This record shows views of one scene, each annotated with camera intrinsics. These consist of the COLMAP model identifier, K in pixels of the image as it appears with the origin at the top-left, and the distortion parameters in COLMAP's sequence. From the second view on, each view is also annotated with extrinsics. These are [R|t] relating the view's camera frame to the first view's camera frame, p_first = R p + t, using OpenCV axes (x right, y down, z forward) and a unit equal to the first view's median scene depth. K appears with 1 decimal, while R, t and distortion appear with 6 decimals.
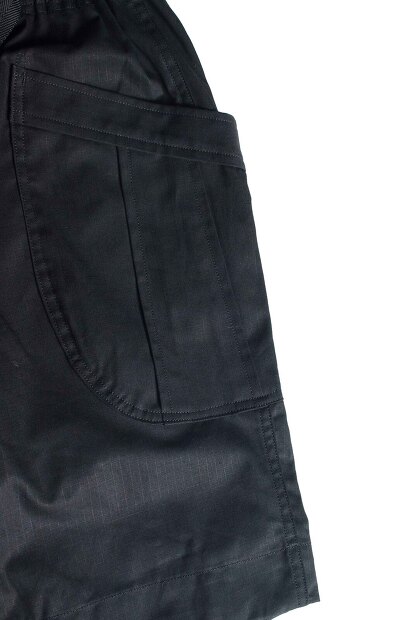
lens RADIAL K [[900.5, 0, 206.5], [0, 900.5, 310.0], [0, 0, 1]] dist [-0.051461, -0.010315]
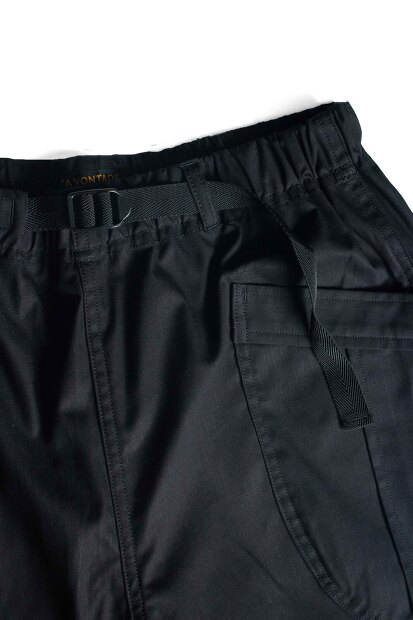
lens RADIAL K [[900.5, 0, 206.5], [0, 900.5, 310.0], [0, 0, 1]] dist [-0.051461, -0.010315]
pose [[0.993142, -0.081847, -0.083483, -0.164710], [0.093841, 0.983963, 0.151689, -0.380906], [0.069729, -0.158483, 0.984896, 0.087771]]
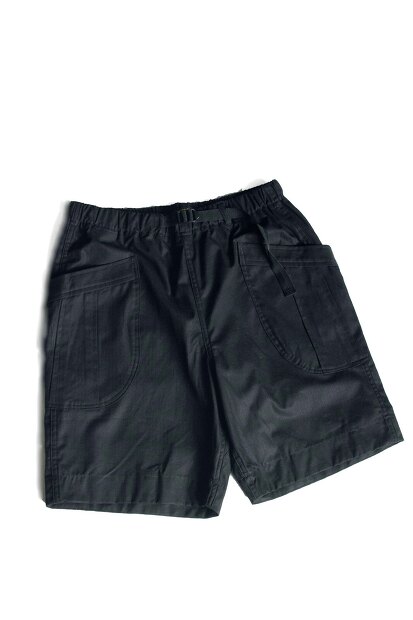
lens RADIAL K [[900.5, 0, 206.5], [0, 900.5, 310.0], [0, 0, 1]] dist [-0.051461, -0.010315]
pose [[0.973733, -0.182755, -0.135812, 0.006010], [0.162012, 0.975212, -0.150712, 0.270666], [0.159989, 0.124750, 0.979204, -1.429816]]
